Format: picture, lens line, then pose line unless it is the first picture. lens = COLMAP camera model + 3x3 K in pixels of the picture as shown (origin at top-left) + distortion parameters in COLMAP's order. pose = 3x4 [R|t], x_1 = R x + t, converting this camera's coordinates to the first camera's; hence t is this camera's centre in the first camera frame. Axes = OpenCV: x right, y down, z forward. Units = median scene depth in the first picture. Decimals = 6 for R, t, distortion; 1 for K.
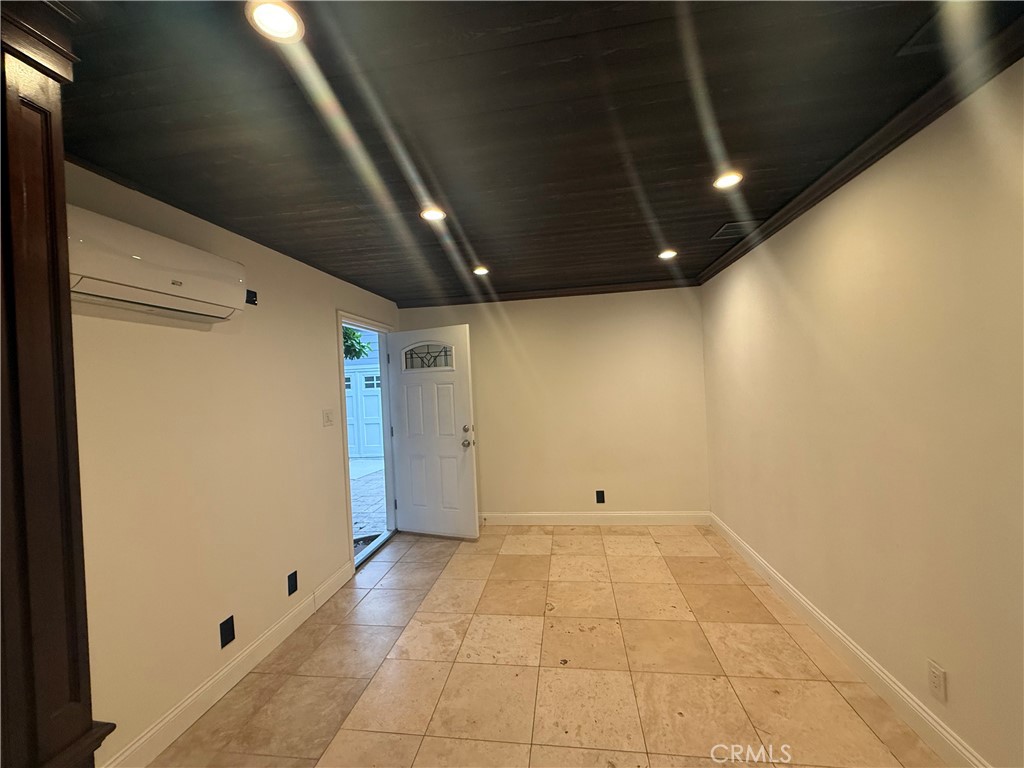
lens RADIAL K [[407.7, 0, 510.5], [0, 407.7, 384.5], [0, 0, 1]] dist [-0.001323, -0.000234]
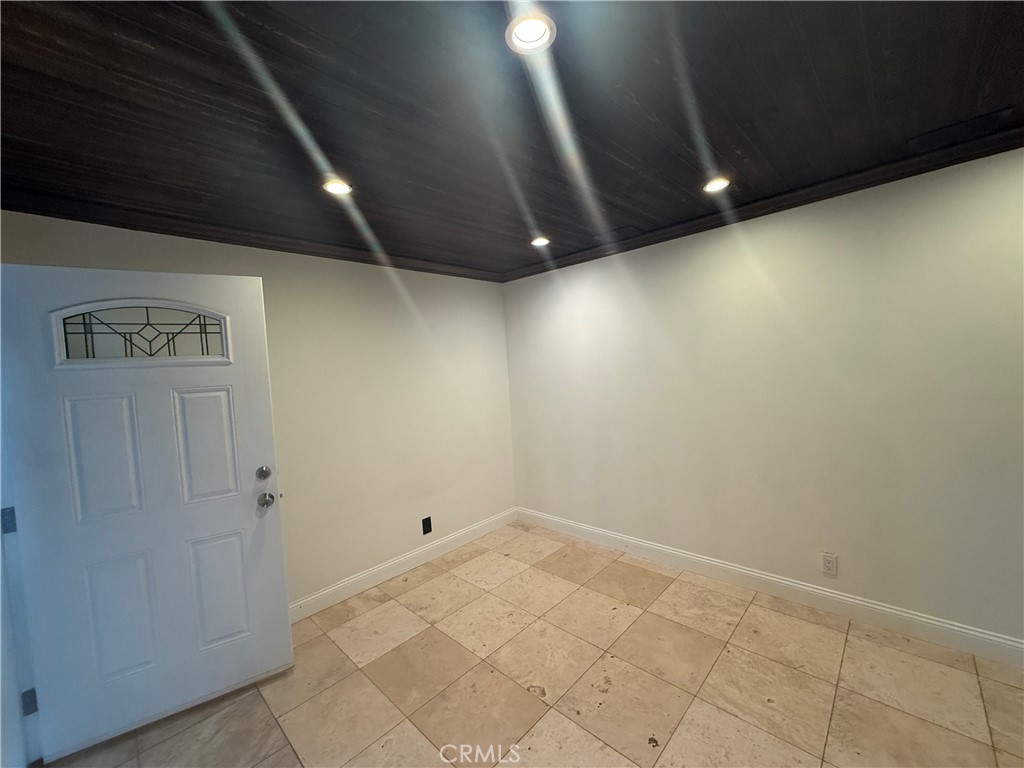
lens RADIAL K [[407.7, 0, 510.5], [0, 407.7, 384.5], [0, 0, 1]] dist [-0.001323, -0.000234]
pose [[0.586500, -0.024919, 0.809566, -0.430227], [0.035540, 0.999356, 0.005014, 0.001904], [-0.809169, 0.025831, 0.587007, 0.521857]]
